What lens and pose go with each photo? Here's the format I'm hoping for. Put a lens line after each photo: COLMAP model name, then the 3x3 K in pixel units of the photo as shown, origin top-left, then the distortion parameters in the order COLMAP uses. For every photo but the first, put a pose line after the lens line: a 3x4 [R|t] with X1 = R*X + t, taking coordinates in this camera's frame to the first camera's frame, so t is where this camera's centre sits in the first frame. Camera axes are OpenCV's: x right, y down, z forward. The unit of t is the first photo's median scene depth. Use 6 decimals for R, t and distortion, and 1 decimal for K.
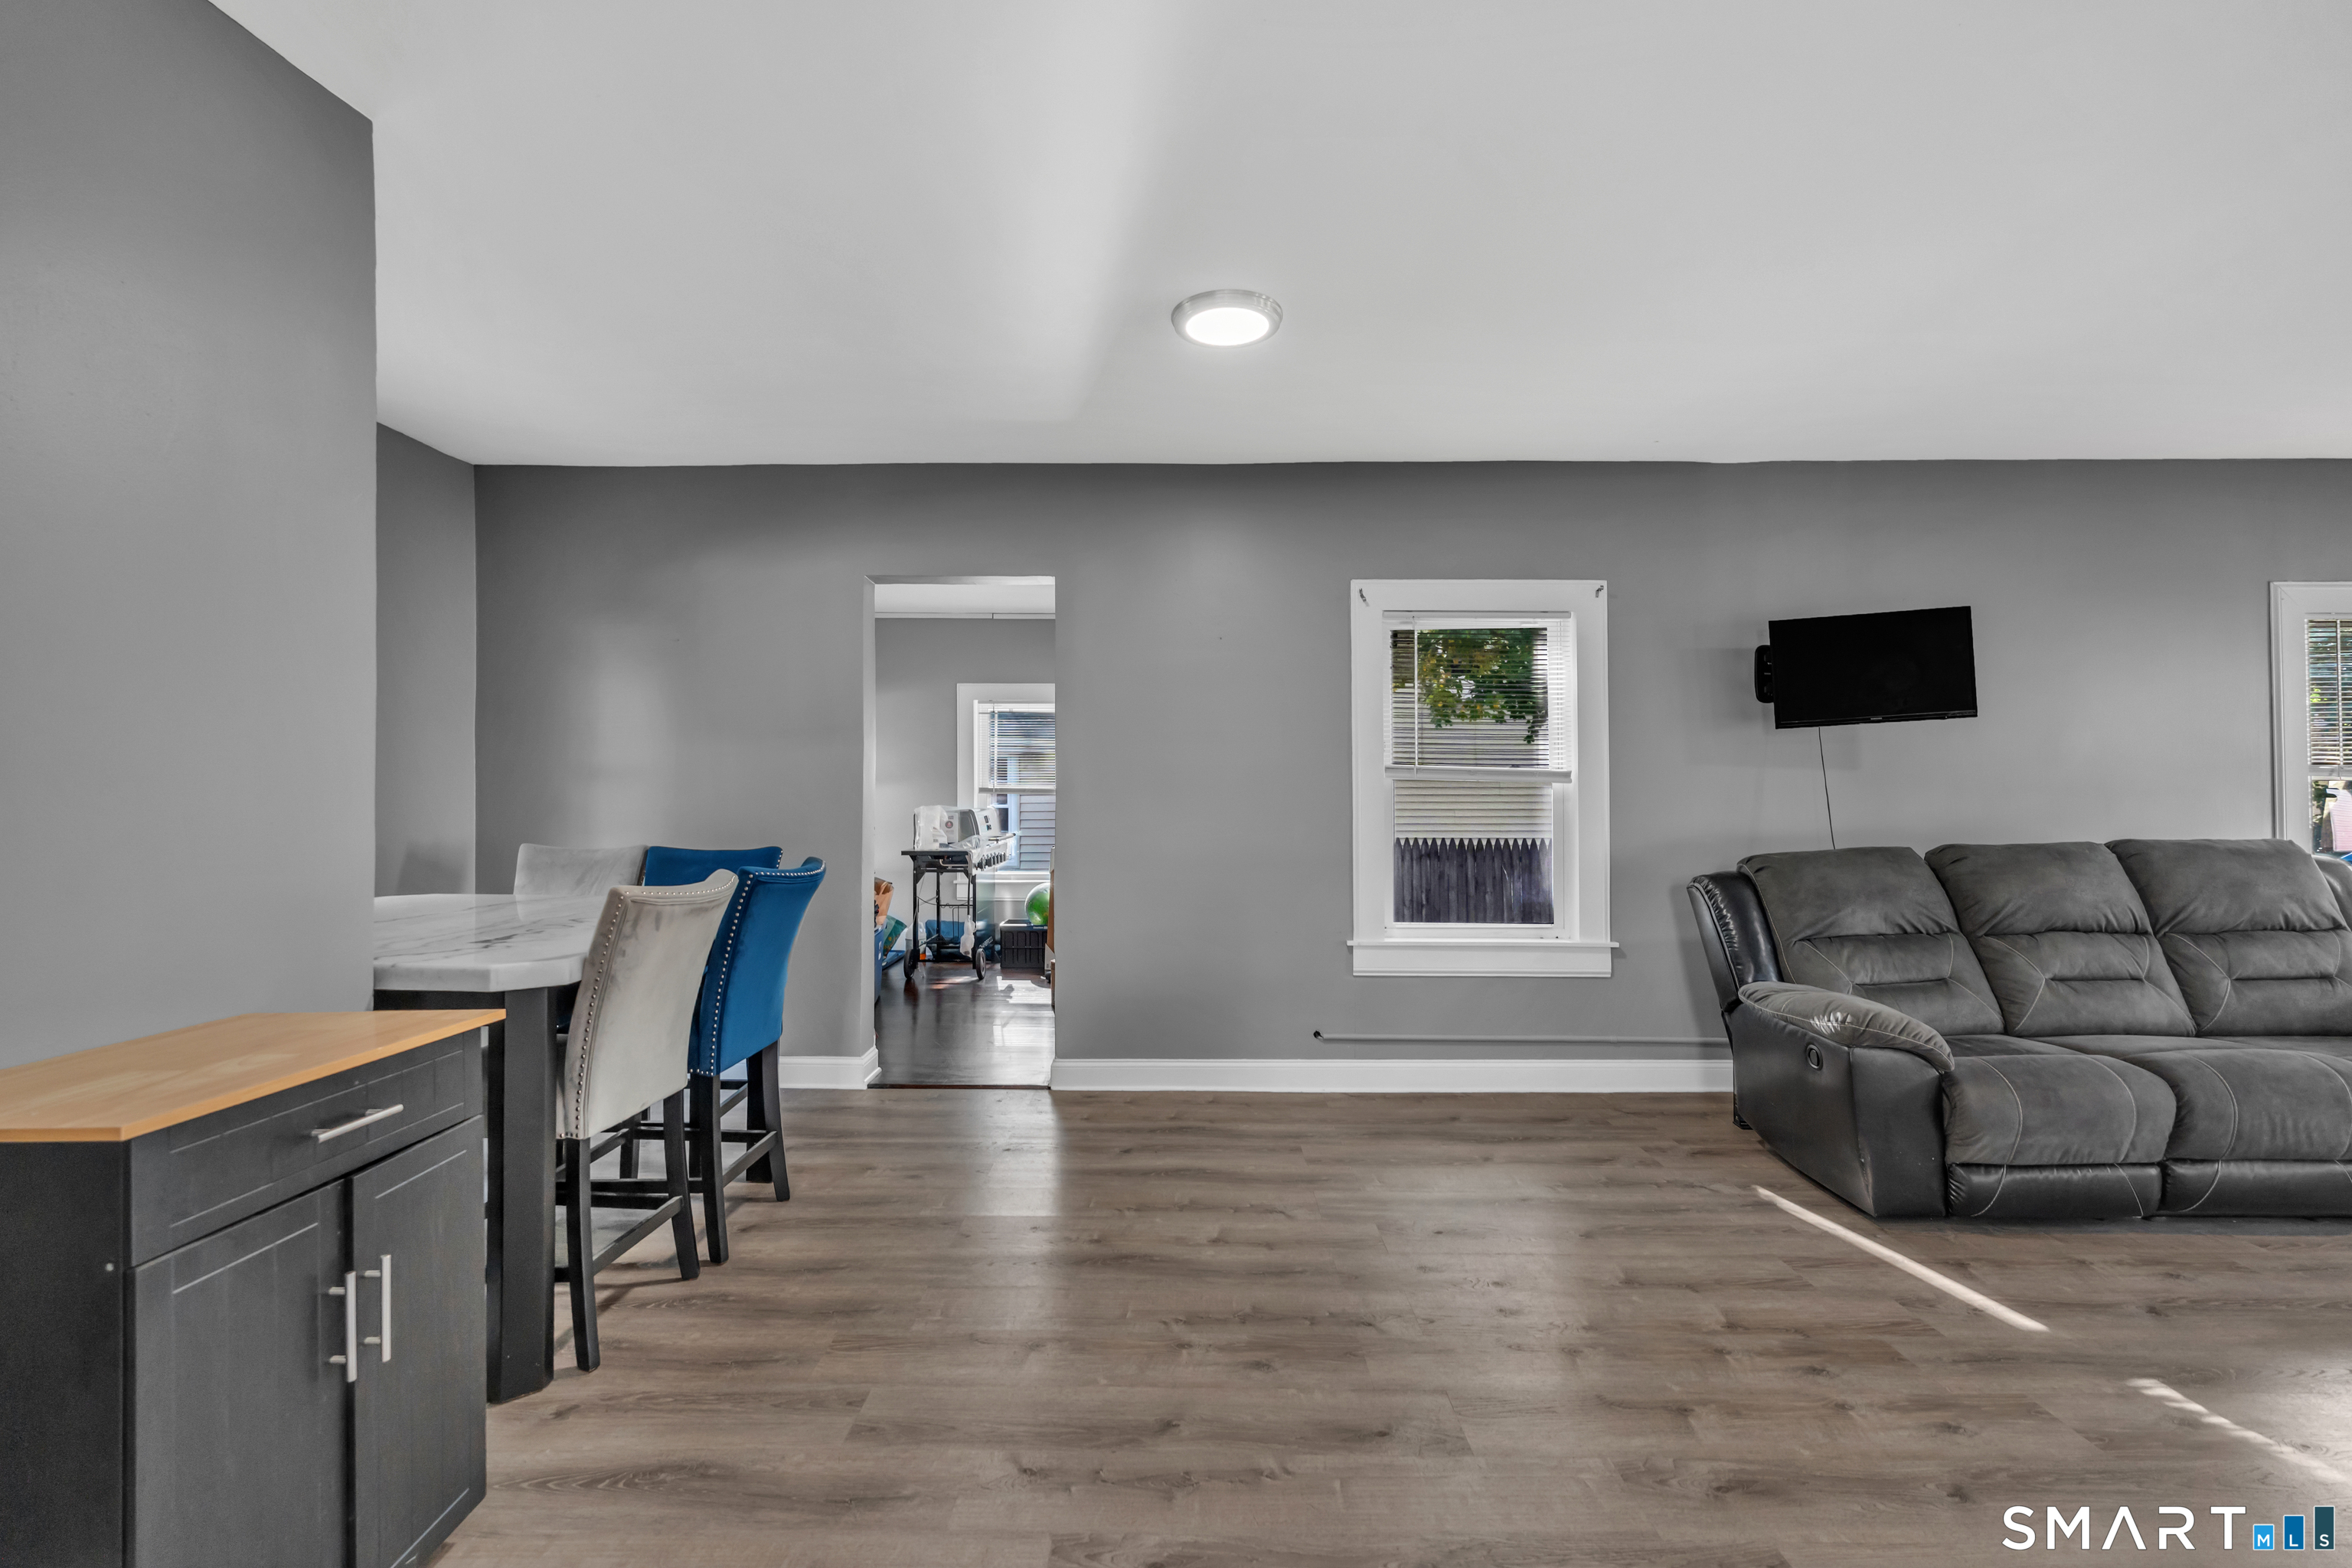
lens RADIAL K [[1036.9, 0, 1177.4], [0, 1036.9, 774.8], [0, 0, 1]] dist [-0.004140, 0.000599]
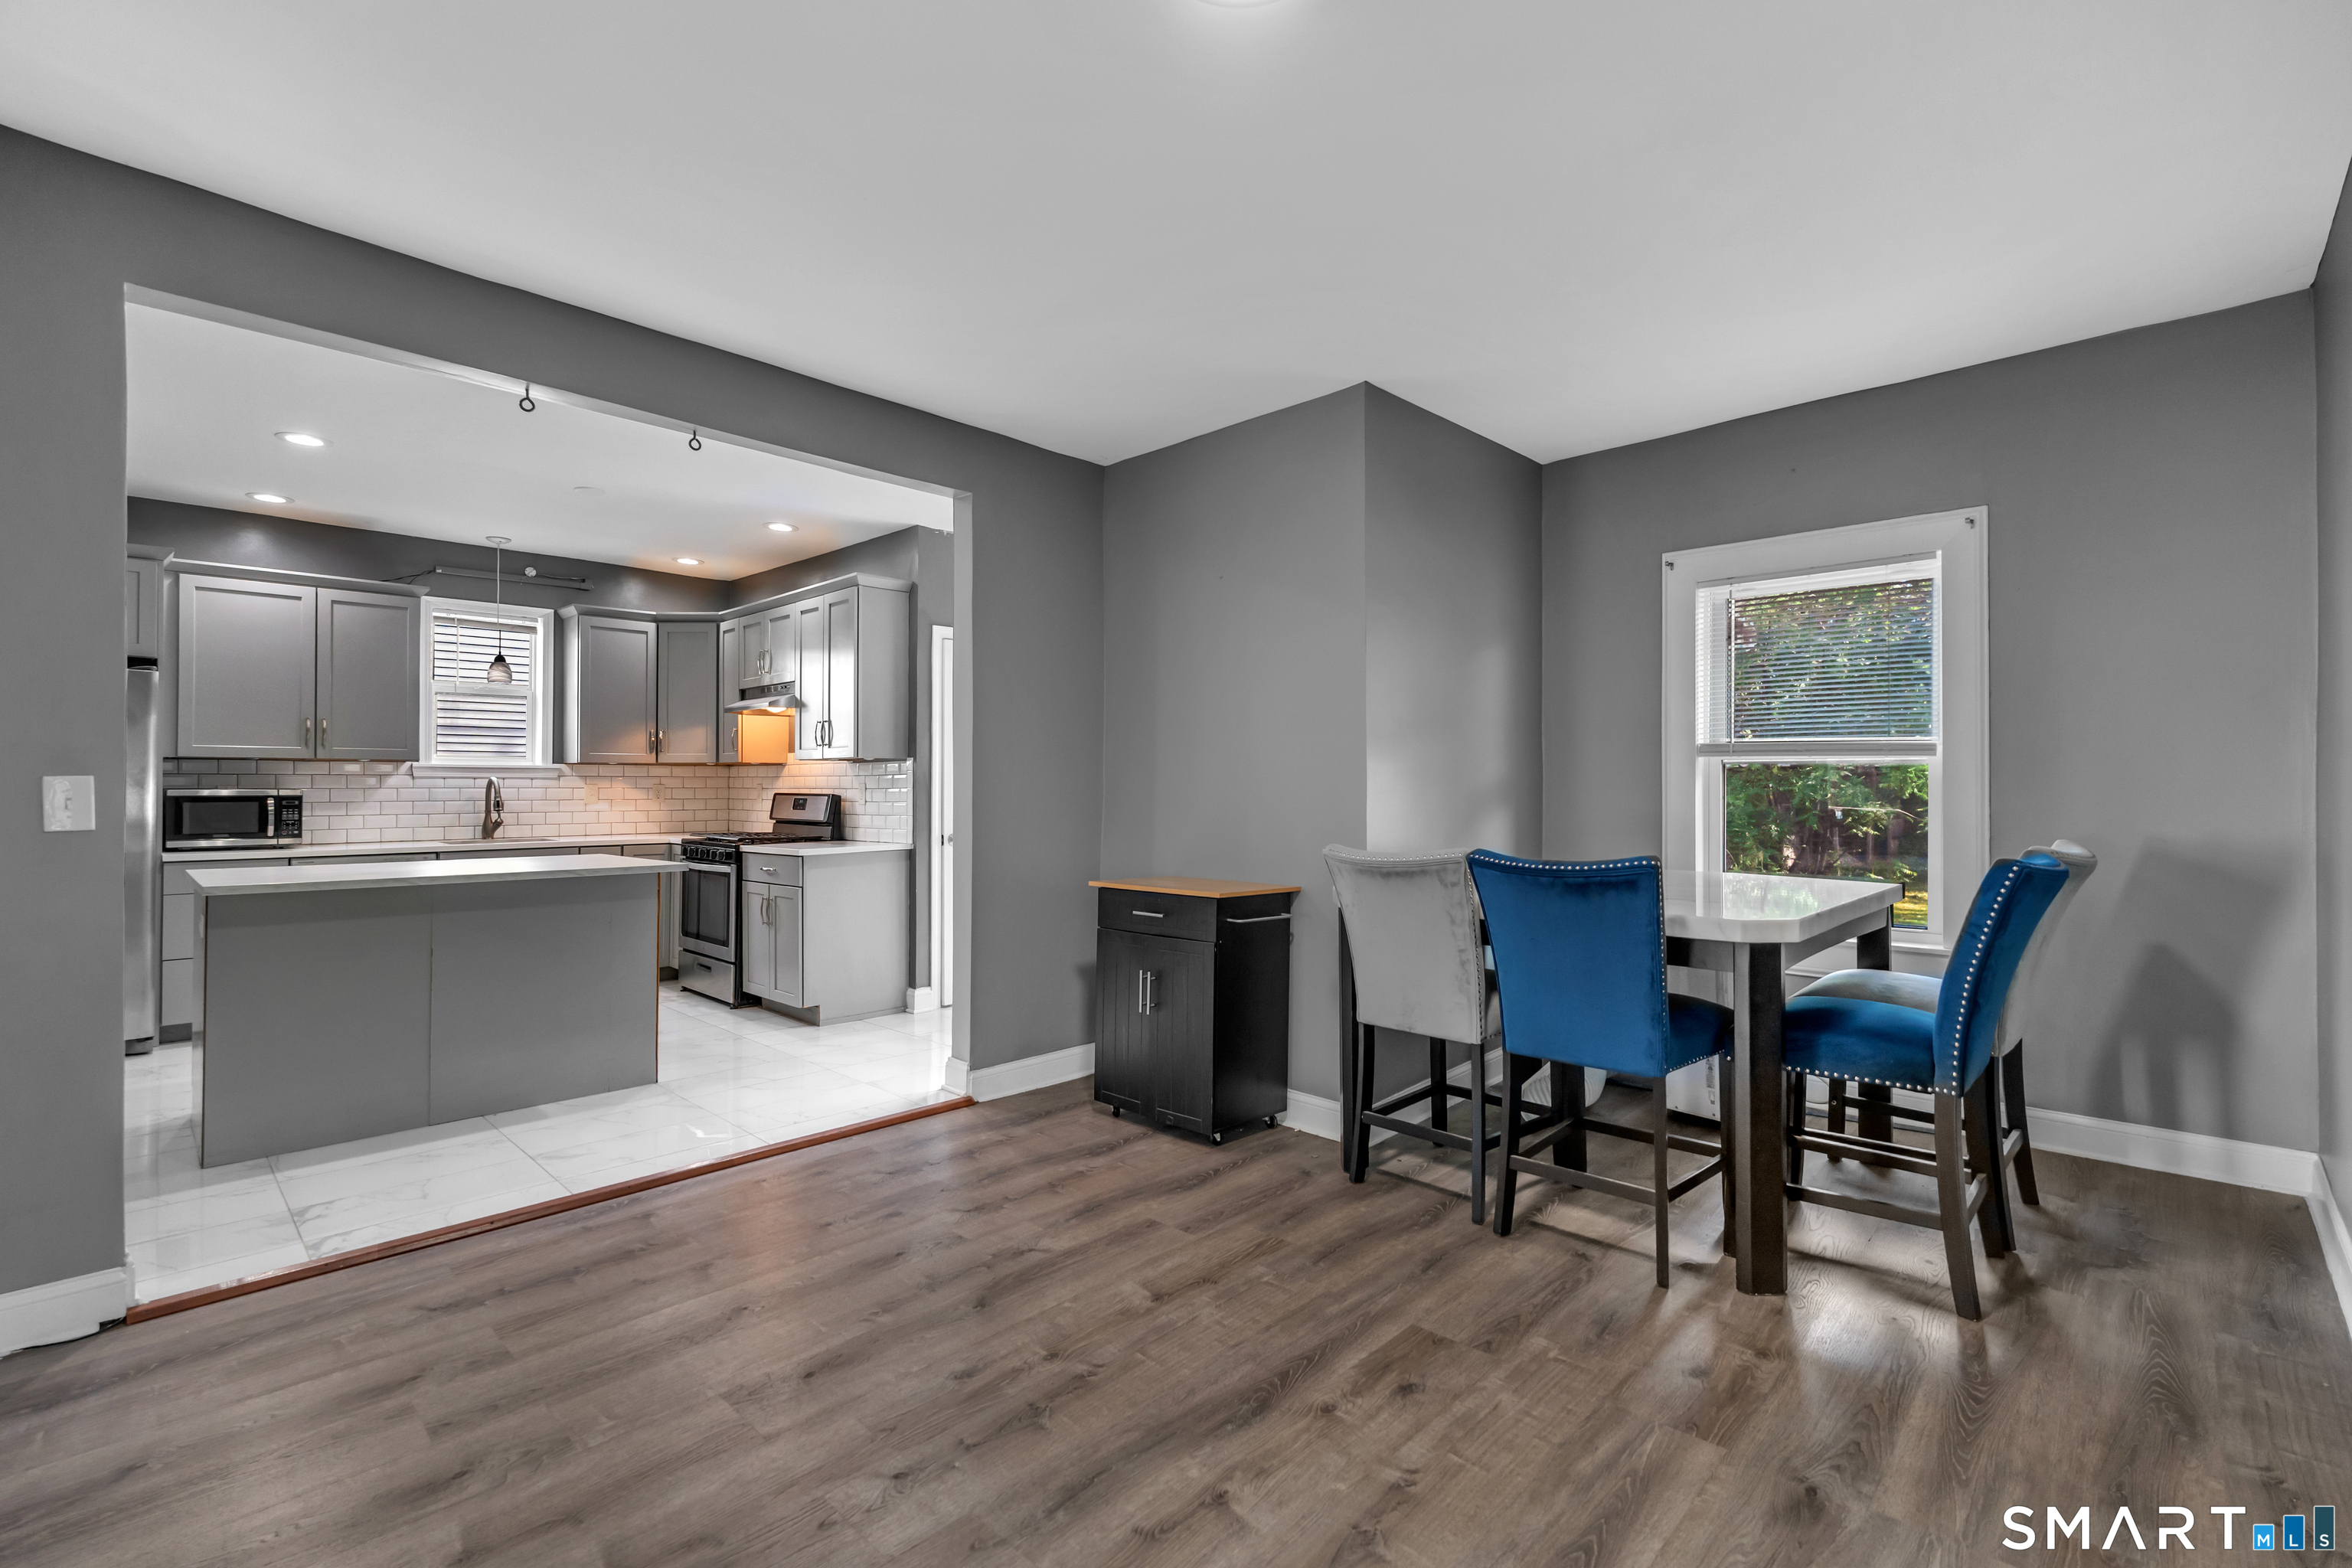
lens RADIAL K [[1036.9, 0, 1178.1], [0, 1036.9, 773.3], [0, 0, 1]] dist [-0.004140, 0.000599]
pose [[-0.682396, -0.011457, -0.730893, 0.658653], [0.017236, 0.999347, -0.031757, 0.051894], [0.730780, -0.034269, -0.681753, 1.840006]]
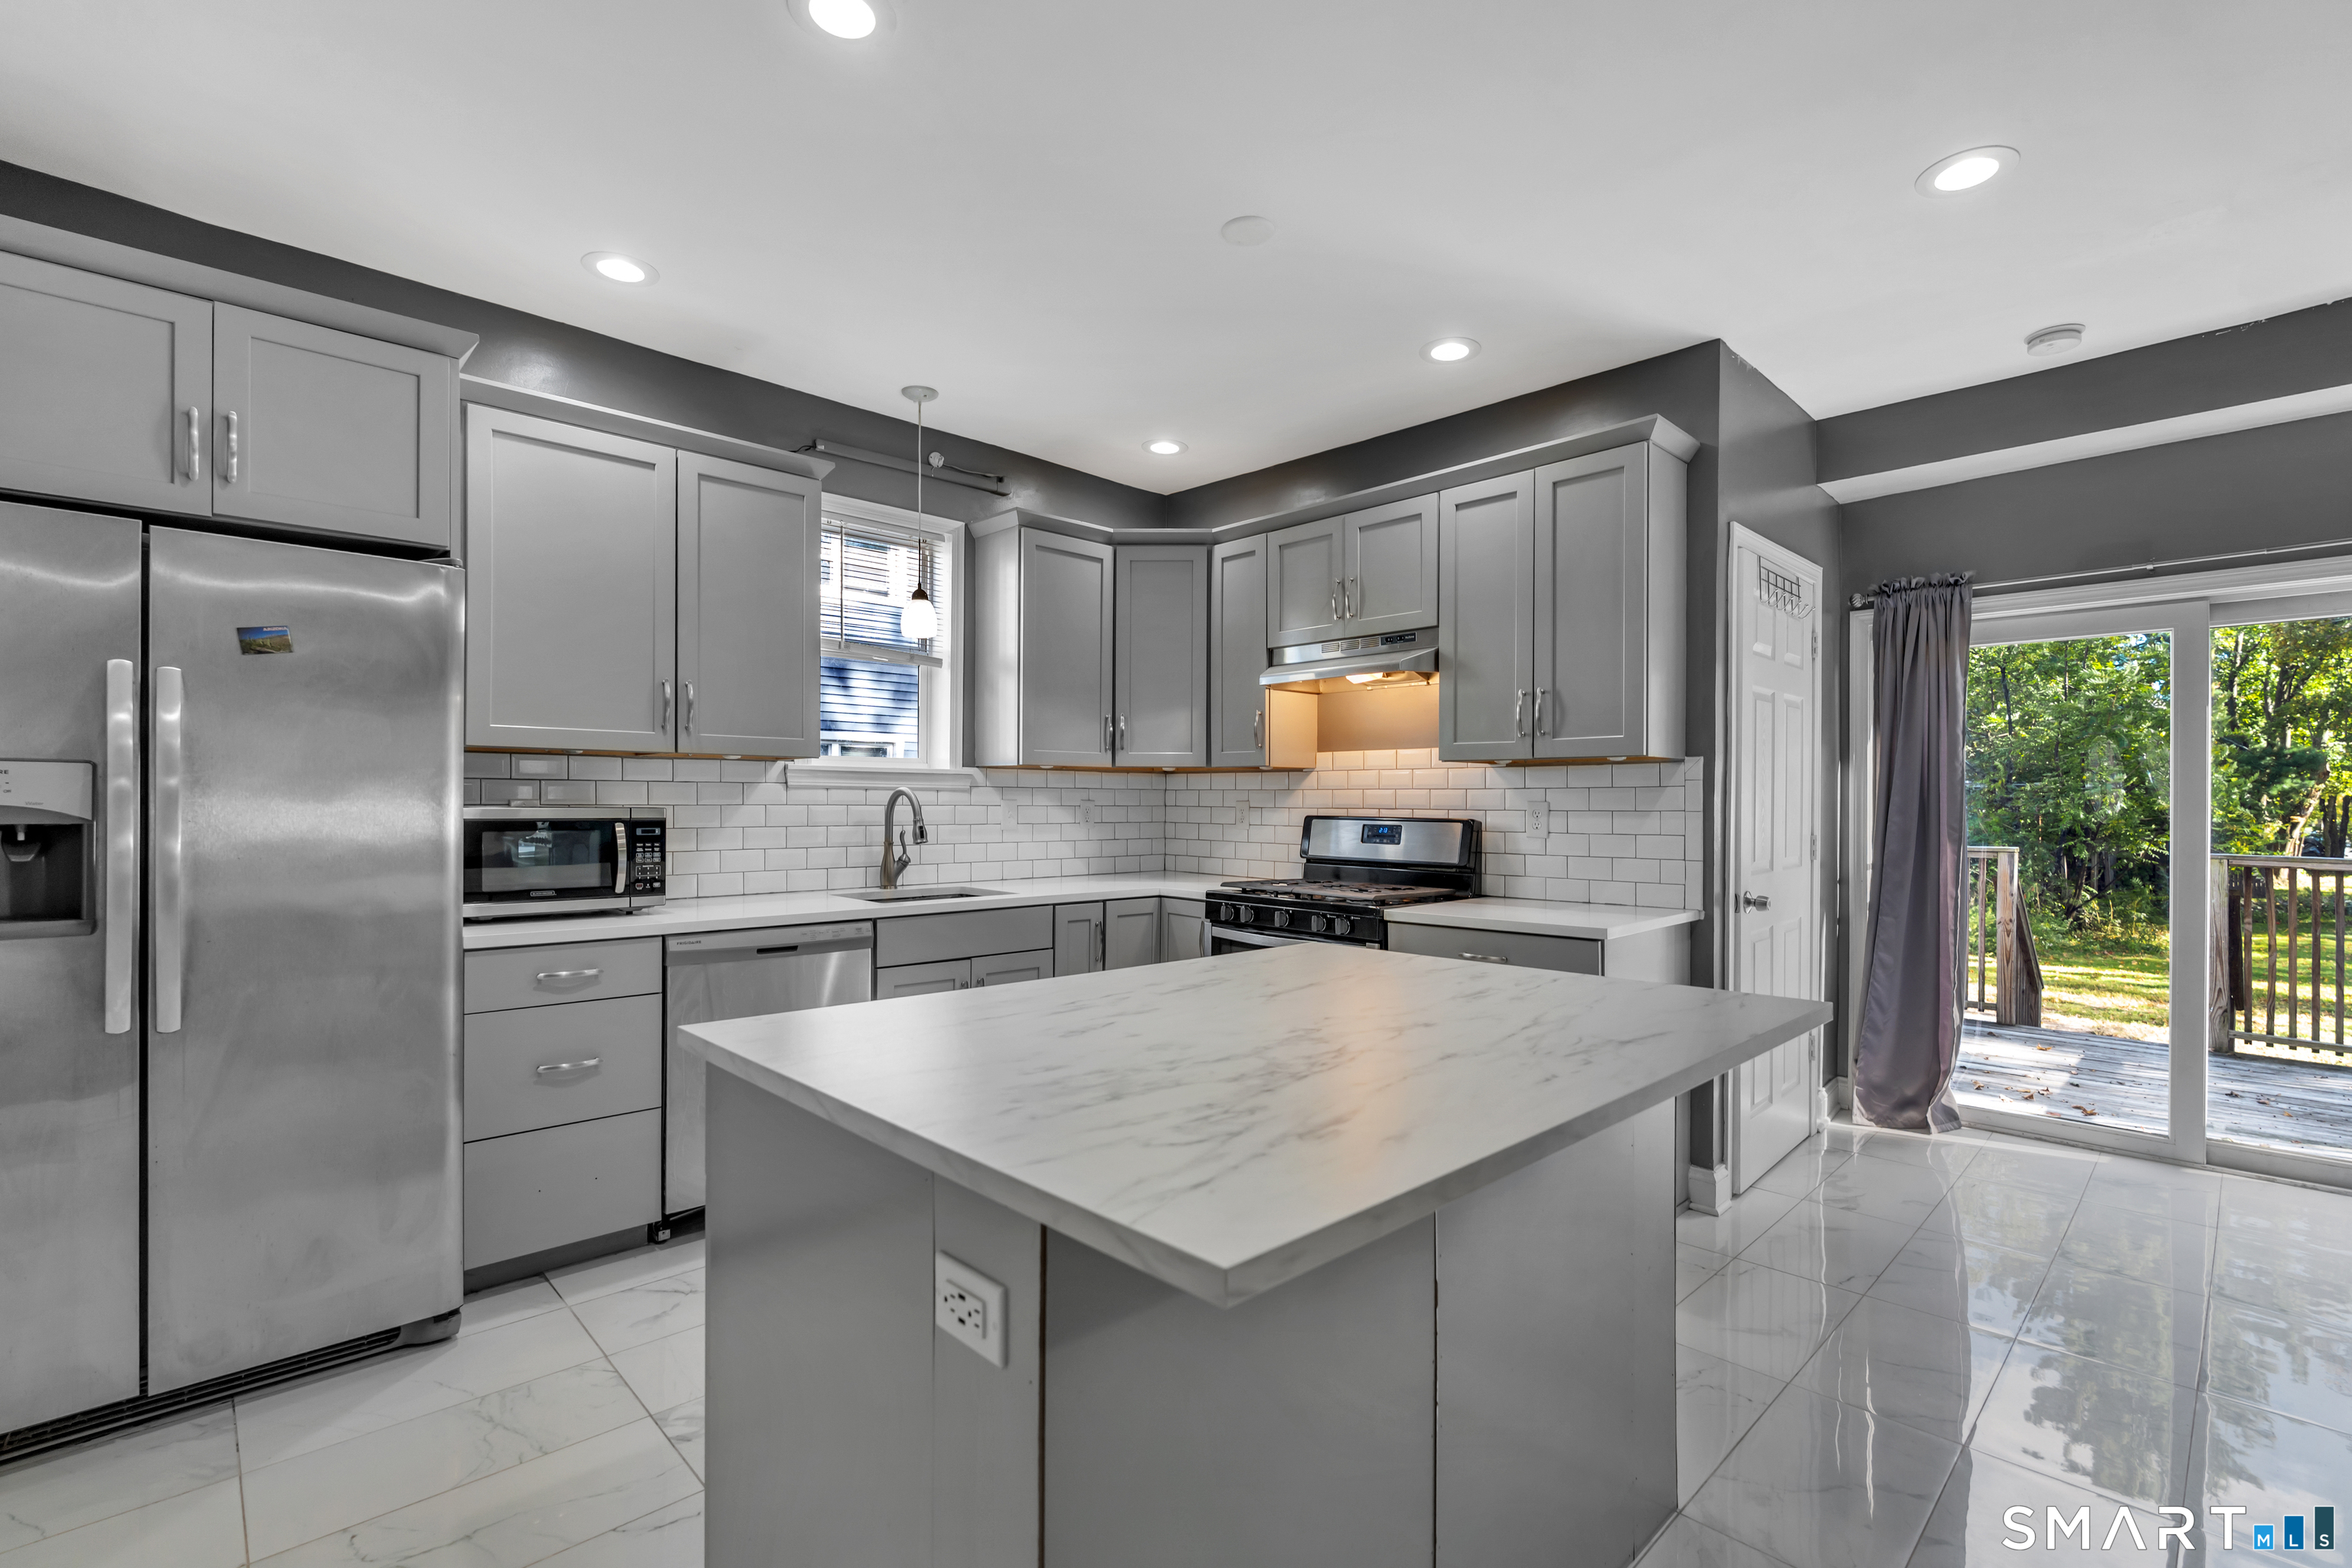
lens RADIAL K [[1036.9, 0, 1168.1], [0, 1036.9, 803.8], [0, 0, 1]] dist [-0.004140, 0.000599]
pose [[-0.713519, -0.005169, -0.700617, 0.762162], [0.010449, 0.999783, -0.018017, 0.004370], [0.700558, -0.020176, -0.713310, 0.136246]]
